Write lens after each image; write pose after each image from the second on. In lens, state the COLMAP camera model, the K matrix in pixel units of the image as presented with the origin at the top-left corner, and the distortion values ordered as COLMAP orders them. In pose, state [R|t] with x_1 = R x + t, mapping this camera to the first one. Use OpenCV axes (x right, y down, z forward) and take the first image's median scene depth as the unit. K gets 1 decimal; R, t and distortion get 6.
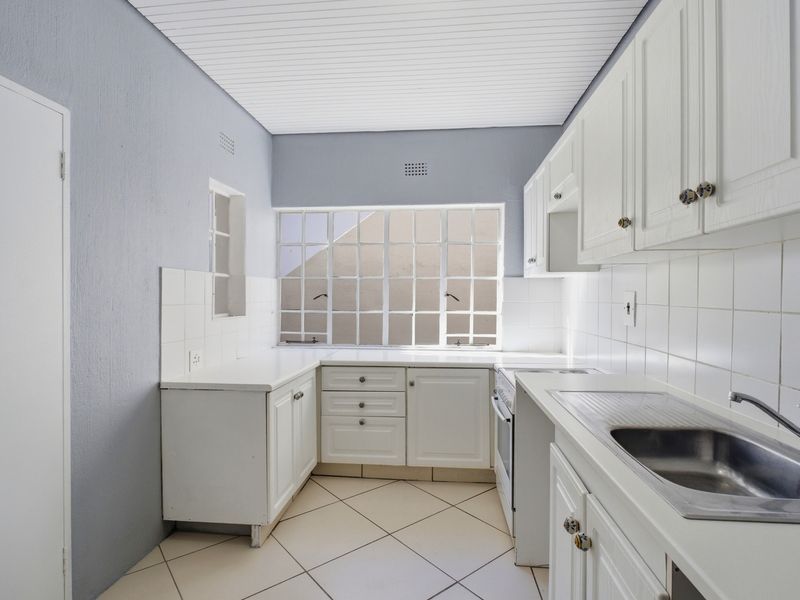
lens RADIAL K [[413.7, 0, 379.9], [0, 413.7, 296.5], [0, 0, 1]] dist [0.010098, -0.002924]
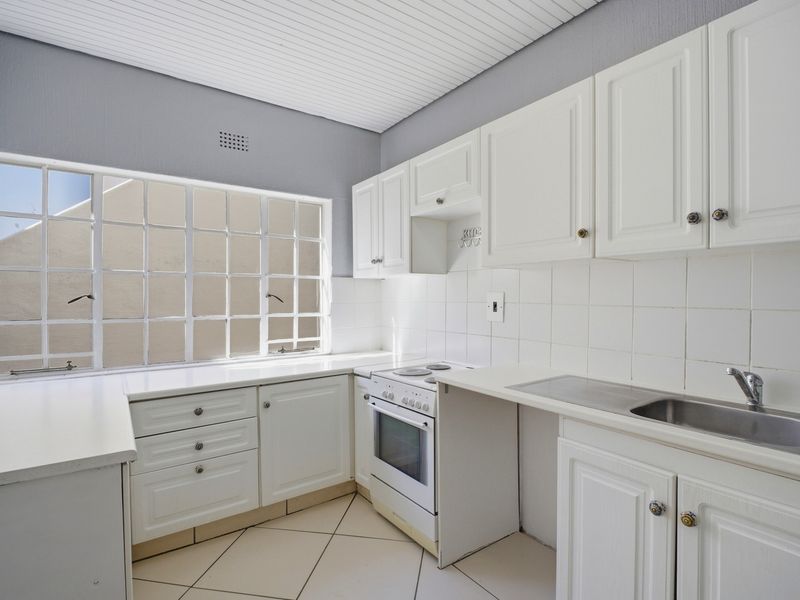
lens RADIAL K [[413.7, 0, 401.0], [0, 413.7, 299.5], [0, 0, 1]] dist [0.010098, -0.002924]
pose [[0.755773, -0.010898, 0.654743, -0.202519], [0.005914, 0.999934, 0.009817, -0.002680], [-0.654807, -0.003547, 0.755788, 0.167040]]
